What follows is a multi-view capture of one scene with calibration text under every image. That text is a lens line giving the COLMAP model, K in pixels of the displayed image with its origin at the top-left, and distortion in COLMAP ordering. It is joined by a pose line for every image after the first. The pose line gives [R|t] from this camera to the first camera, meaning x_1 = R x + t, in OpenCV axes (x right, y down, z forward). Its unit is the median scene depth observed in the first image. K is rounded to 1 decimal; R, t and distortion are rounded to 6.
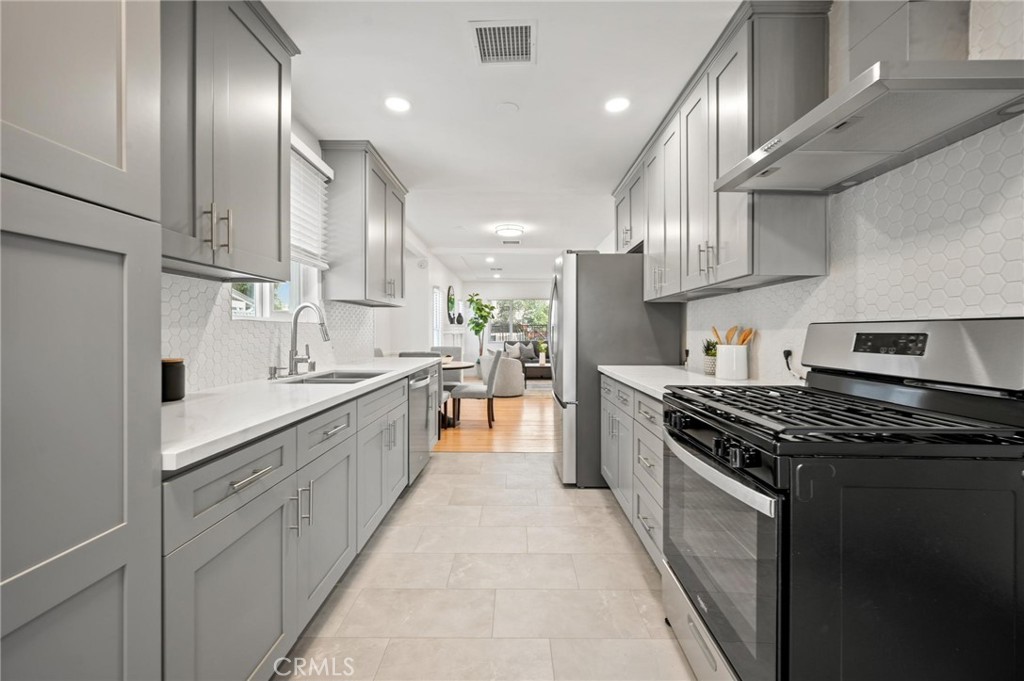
lens RADIAL K [[416.2, 0, 509.4], [0, 416.2, 332.6], [0, 0, 1]] dist [0.001054, 0.000011]
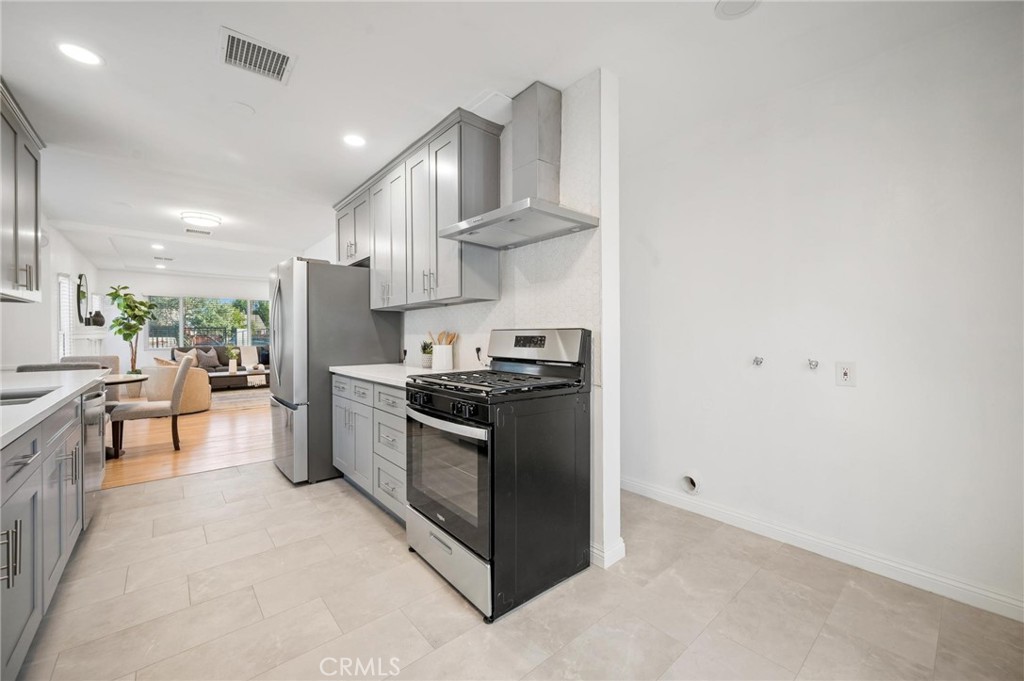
lens RADIAL K [[403.9, 0, 513.4], [0, 403.9, 337.6], [0, 0, 1]] dist [0.000127, 0.000007]
pose [[0.748613, -0.006854, 0.662972, -0.144531], [0.004486, 0.999976, 0.005272, -0.000355], [-0.662992, -0.000972, 0.748626, -0.124904]]
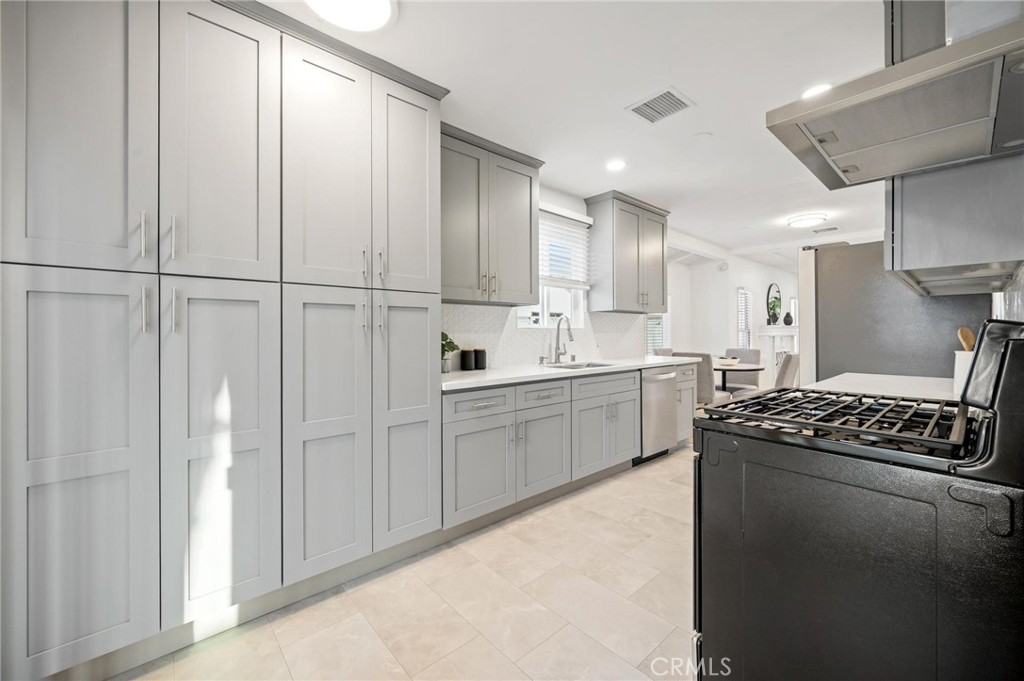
lens RADIAL K [[401.0, 0, 509.1], [0, 401.0, 332.0], [0, 0, 1]] dist [0.000376, 0.000010]
pose [[0.669675, -0.005539, -0.742634, 0.414942], [0.001940, 0.999982, -0.005708, -0.003342], [0.742652, 0.002382, 0.669674, -0.108850]]
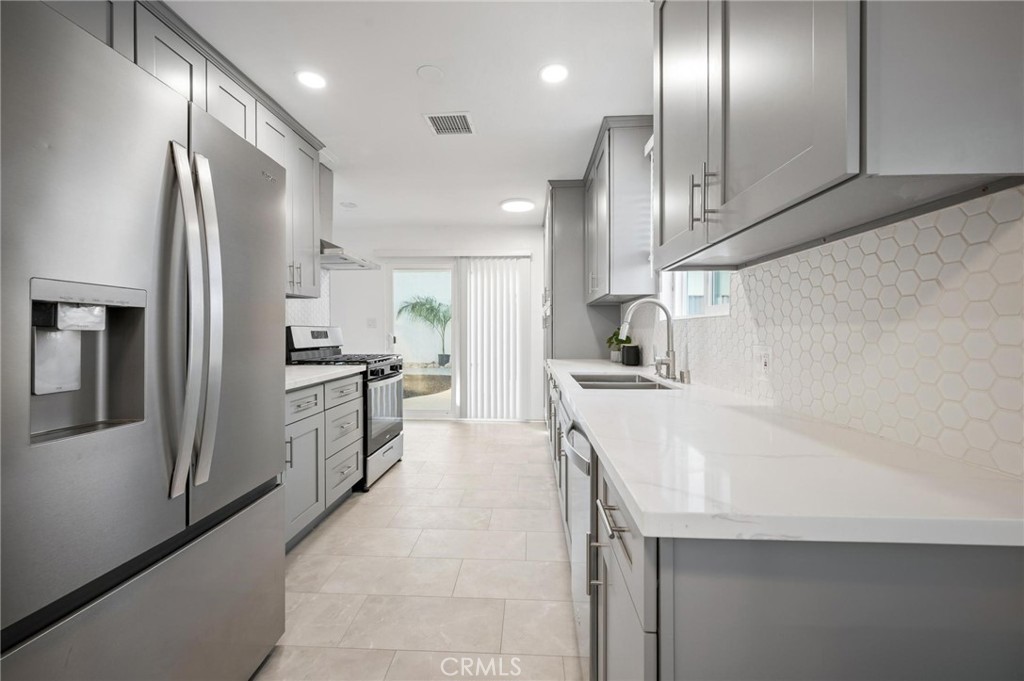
lens RADIAL K [[416.2, 0, 509.4], [0, 416.2, 332.6], [0, 0, 1]] dist [0.001054, 0.000011]
pose [[-0.999384, -0.001011, 0.035081, -0.182796], [-0.000905, 0.999995, 0.003045, 0.000335], [-0.035084, 0.003011, -0.999380, 1.713873]]
